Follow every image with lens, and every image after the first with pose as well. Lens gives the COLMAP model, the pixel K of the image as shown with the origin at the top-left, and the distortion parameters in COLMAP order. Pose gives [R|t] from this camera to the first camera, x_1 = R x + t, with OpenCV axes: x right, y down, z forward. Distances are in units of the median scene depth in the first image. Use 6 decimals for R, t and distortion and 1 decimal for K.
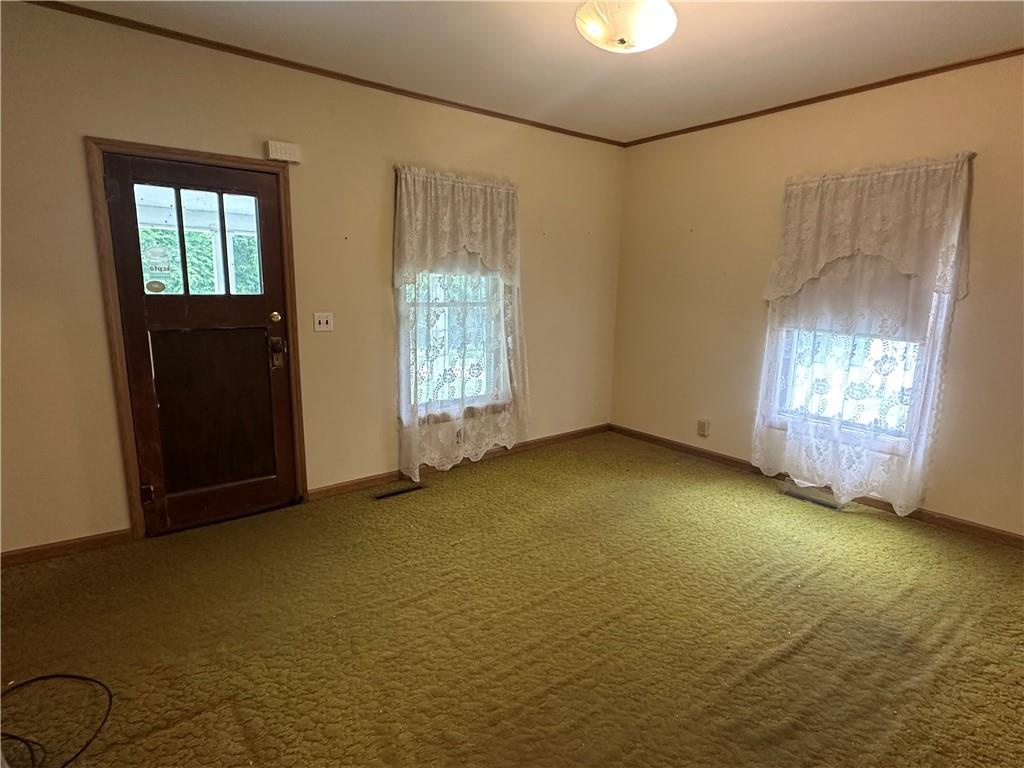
lens RADIAL K [[543.8, 0, 511.1], [0, 543.8, 388.9], [0, 0, 1]] dist [-0.006516, 0.000519]
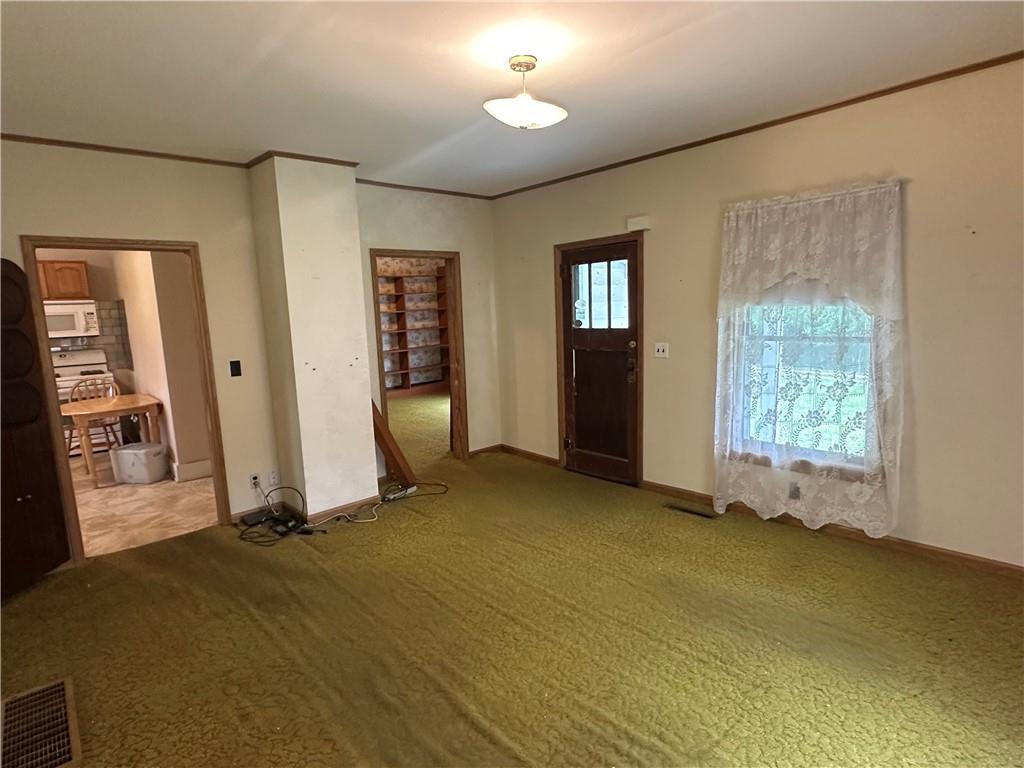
lens RADIAL K [[543.8, 0, 511.1], [0, 543.8, 388.9], [0, 0, 1]] dist [-0.006516, 0.000519]
pose [[0.073266, 0.125370, -0.989401, 0.833727], [-0.148442, 0.982388, 0.113489, -0.121797], [0.986203, 0.138553, 0.090586, 0.543977]]
